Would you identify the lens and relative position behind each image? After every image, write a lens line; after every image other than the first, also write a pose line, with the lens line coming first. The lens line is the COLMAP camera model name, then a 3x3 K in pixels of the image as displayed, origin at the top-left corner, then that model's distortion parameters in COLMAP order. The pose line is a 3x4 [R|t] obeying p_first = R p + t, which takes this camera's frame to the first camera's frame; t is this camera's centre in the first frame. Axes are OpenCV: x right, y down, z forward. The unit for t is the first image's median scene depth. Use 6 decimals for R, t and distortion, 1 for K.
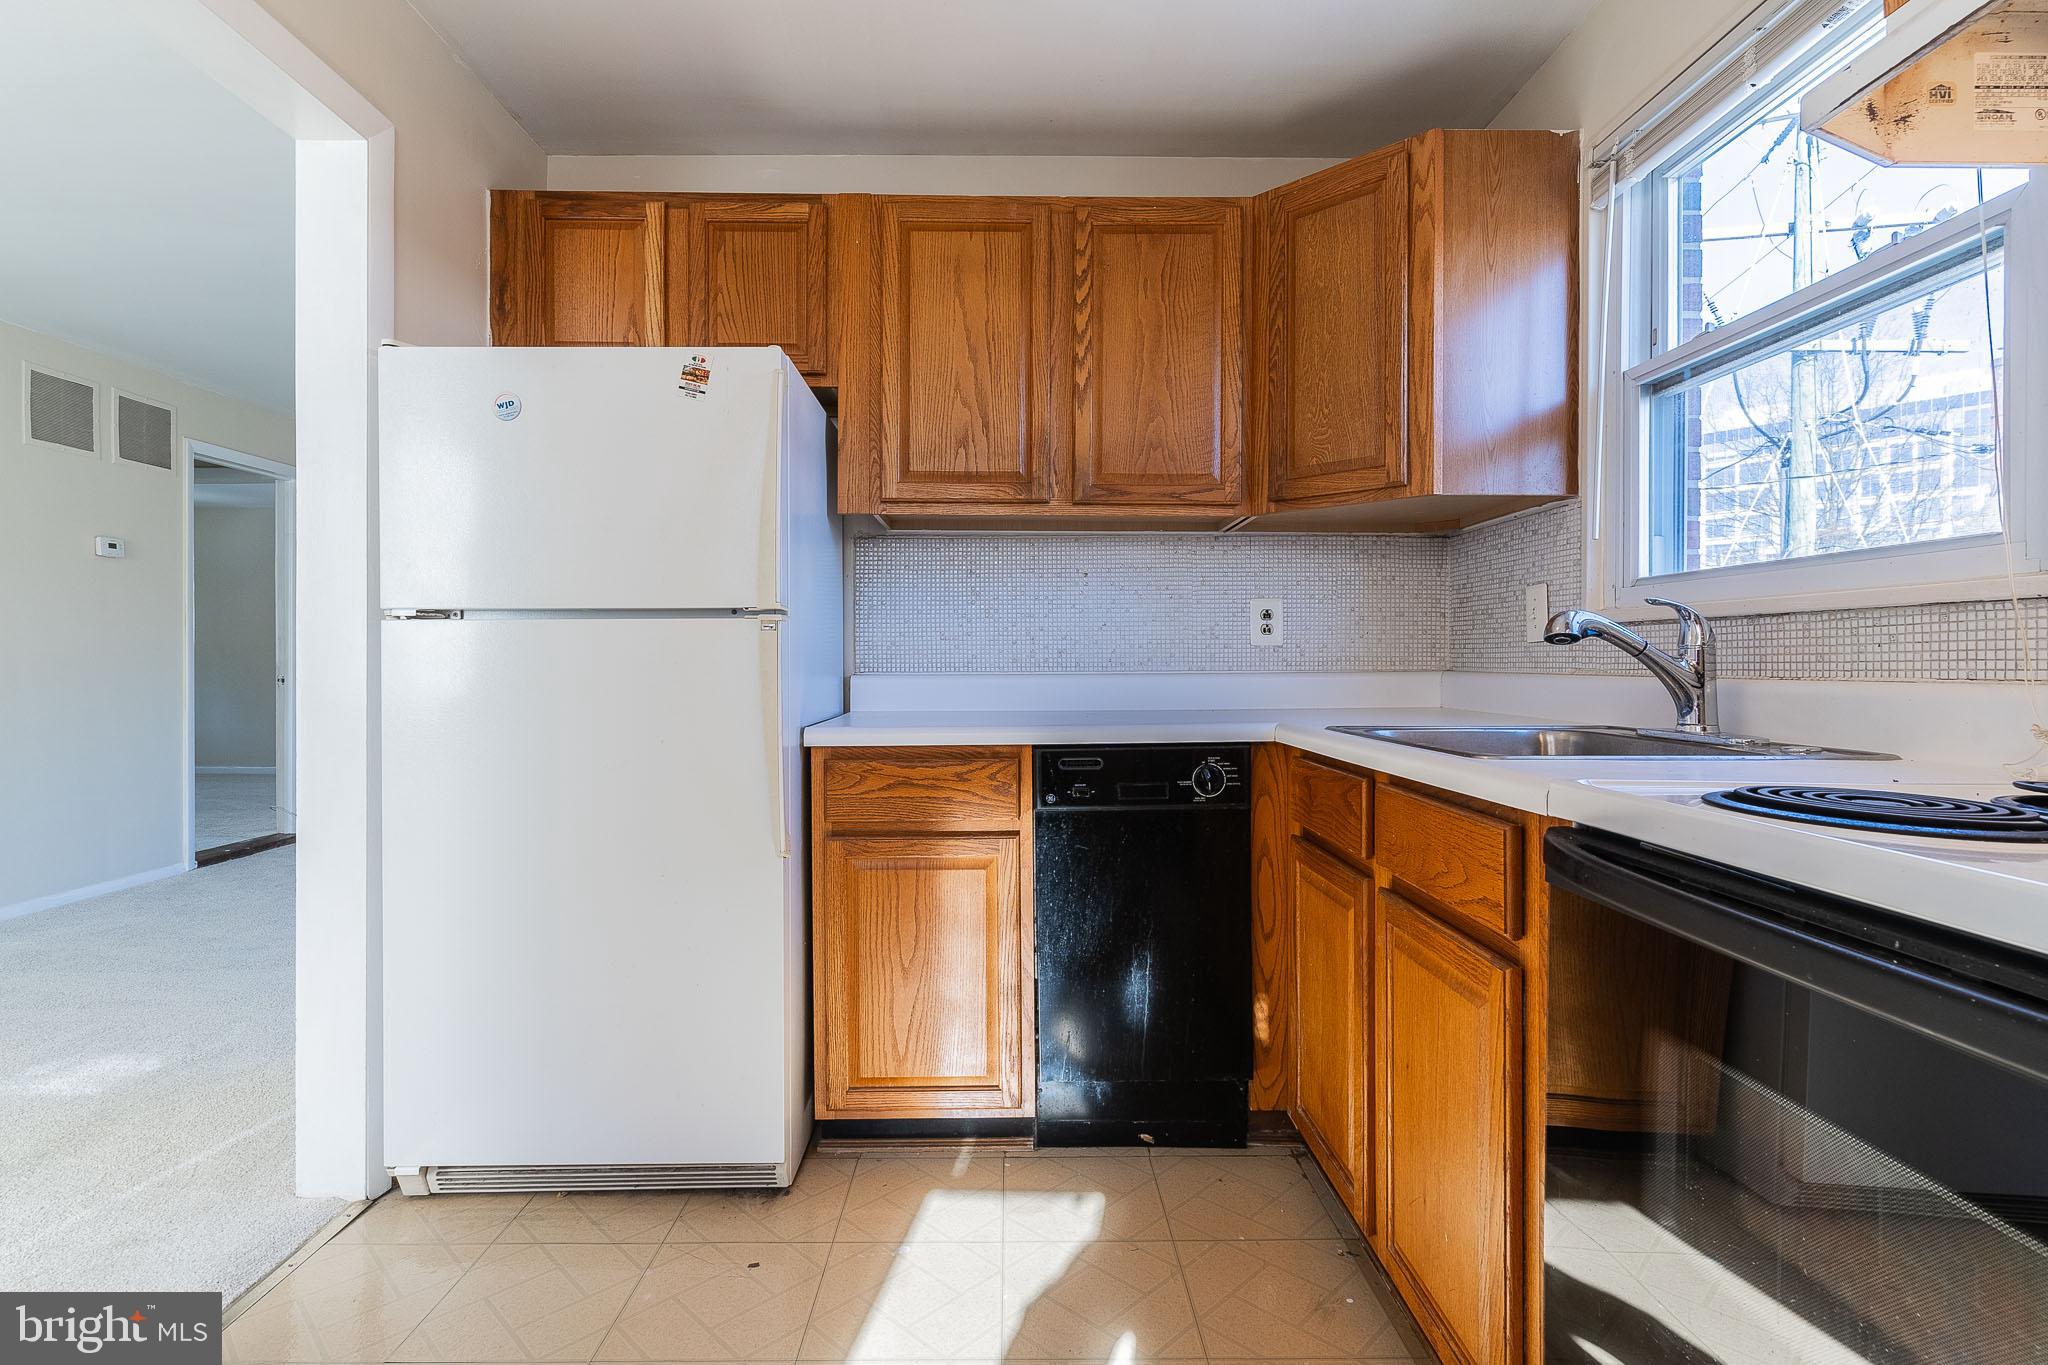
lens RADIAL K [[998.7, 0, 1012.7], [0, 998.7, 661.2], [0, 0, 1]] dist [0.002473, 0.000592]
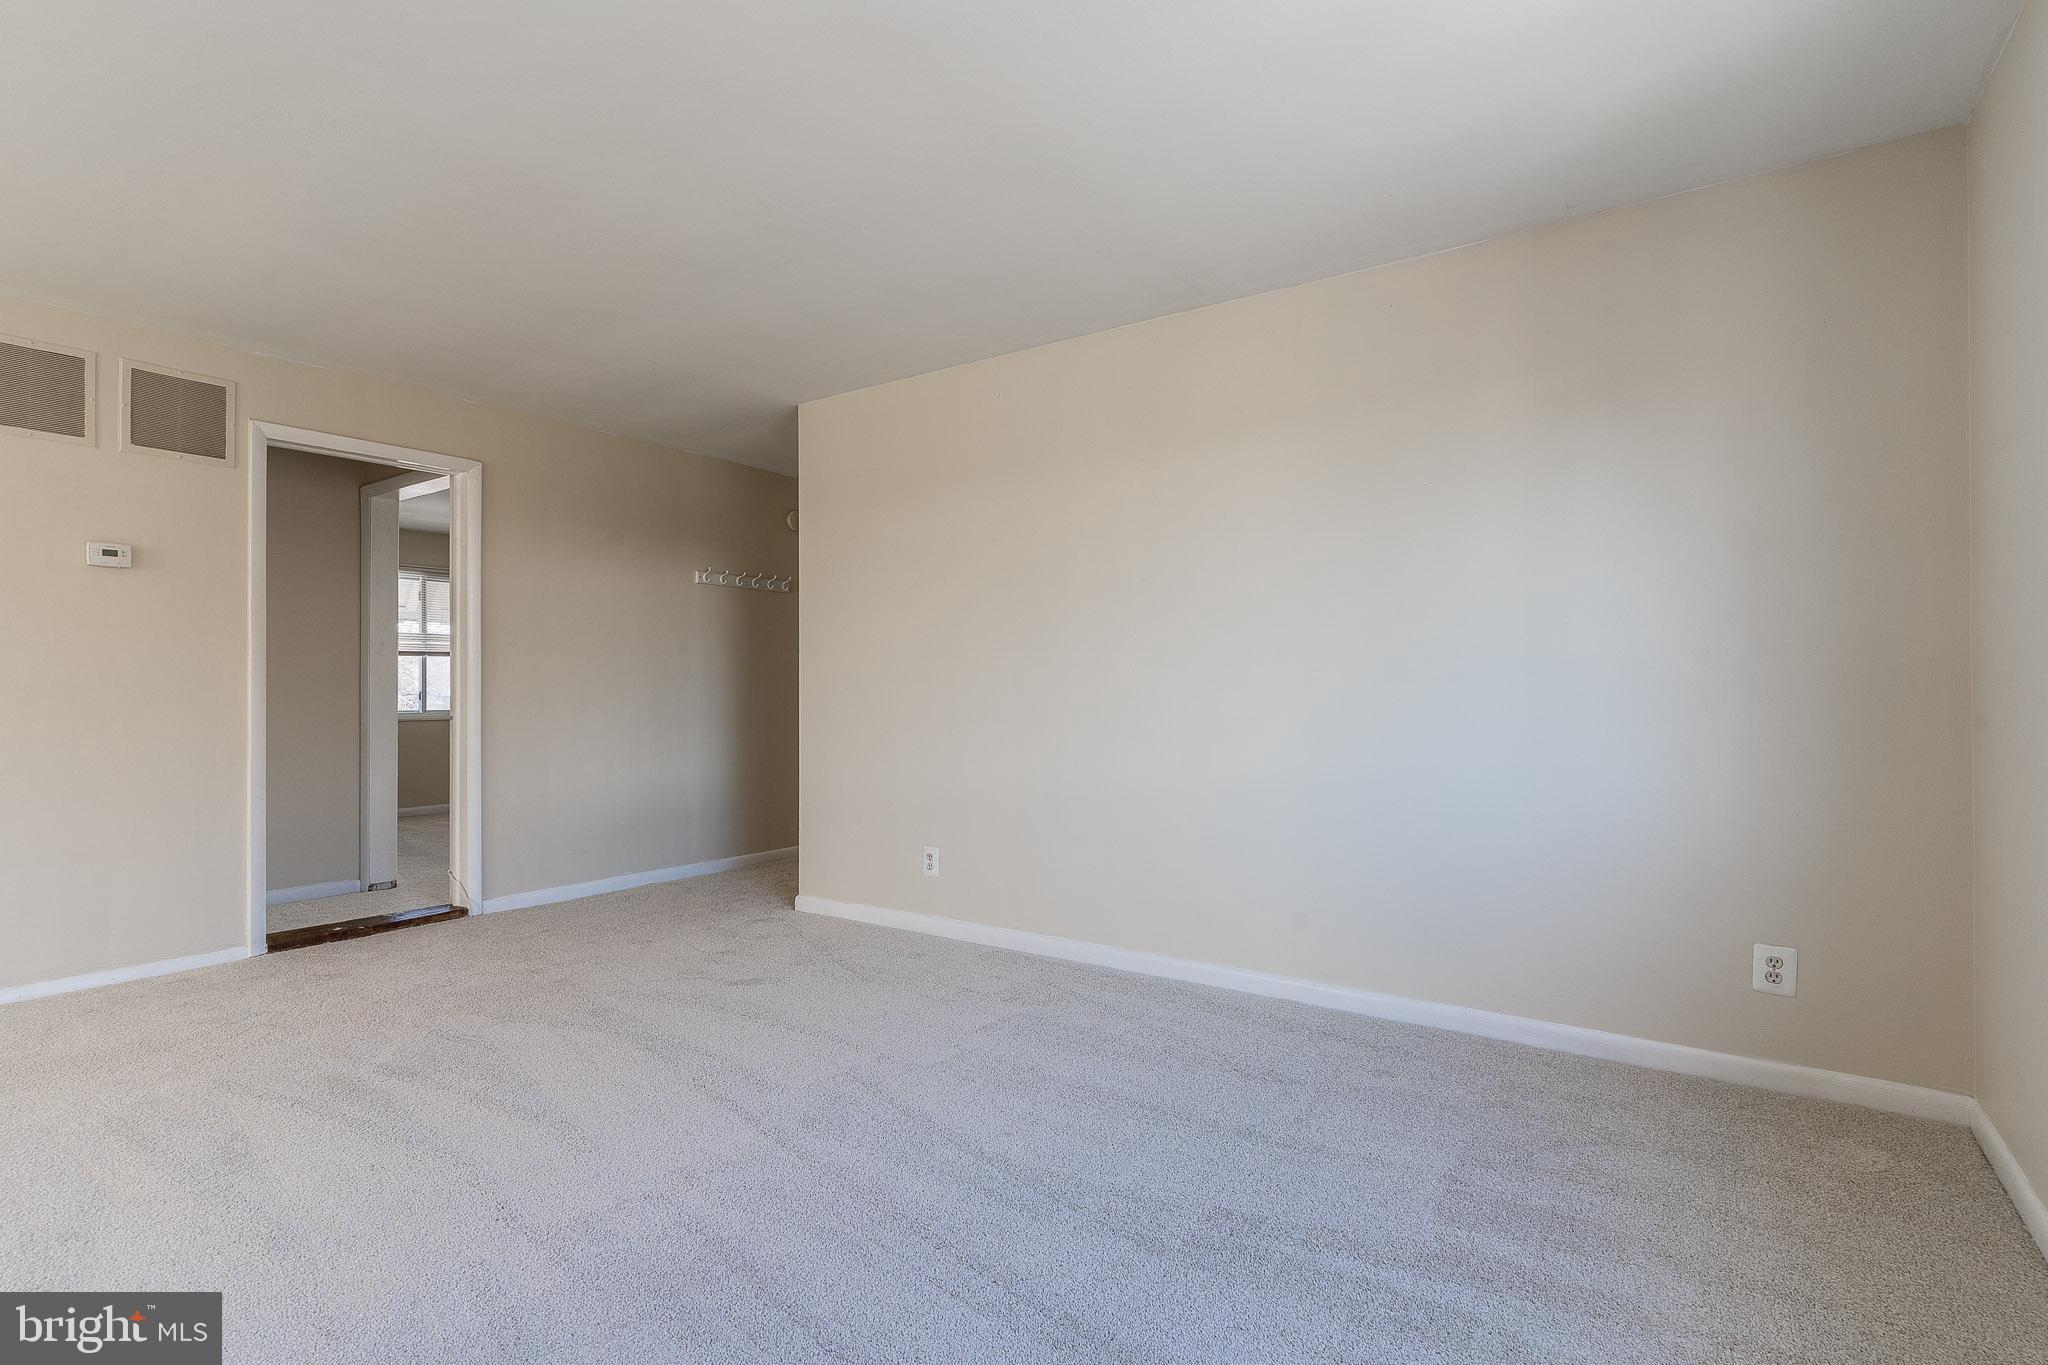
lens RADIAL K [[991.2, 0, 1024.0], [0, 991.2, 682.5], [0, 0, 1]] dist [-0.001194, -0.000551]
pose [[0.811795, -0.009304, -0.583869, 0.331318], [0.003645, 0.999934, -0.010867, 0.000368], [0.583932, 0.006694, 0.811775, 1.628592]]
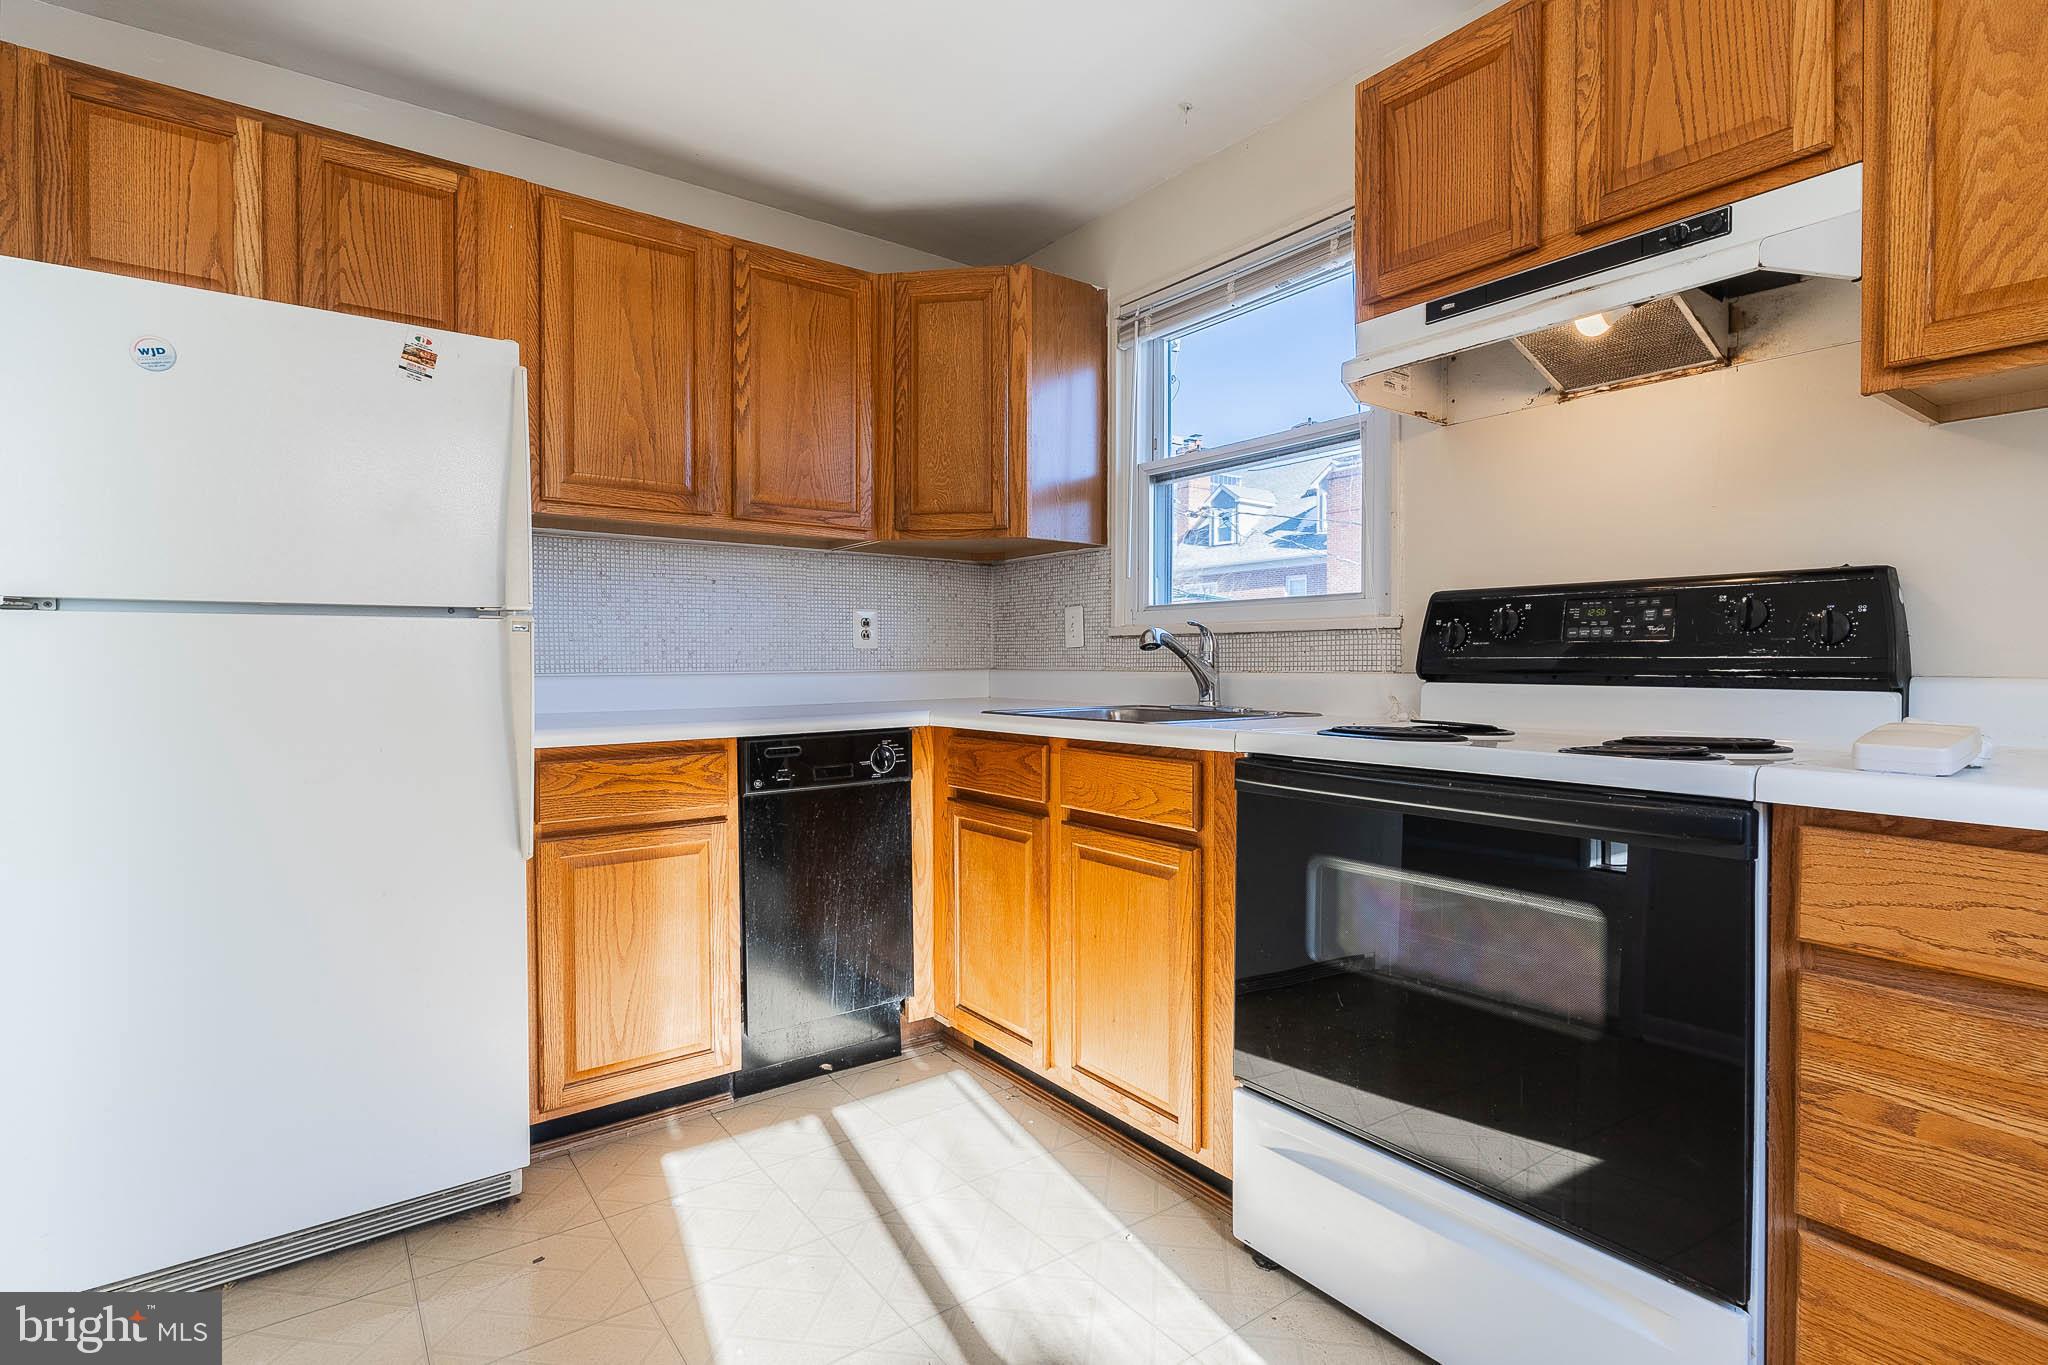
lens RADIAL K [[990.6, 0, 1023.9], [0, 990.6, 675.7], [0, 0, 1]] dist [0.001265, 0.000824]
pose [[0.806957, -0.010068, 0.590525, -0.368161], [0.001800, 0.999892, 0.014588, -0.000384], [-0.590608, -0.010709, 0.806887, -0.075911]]
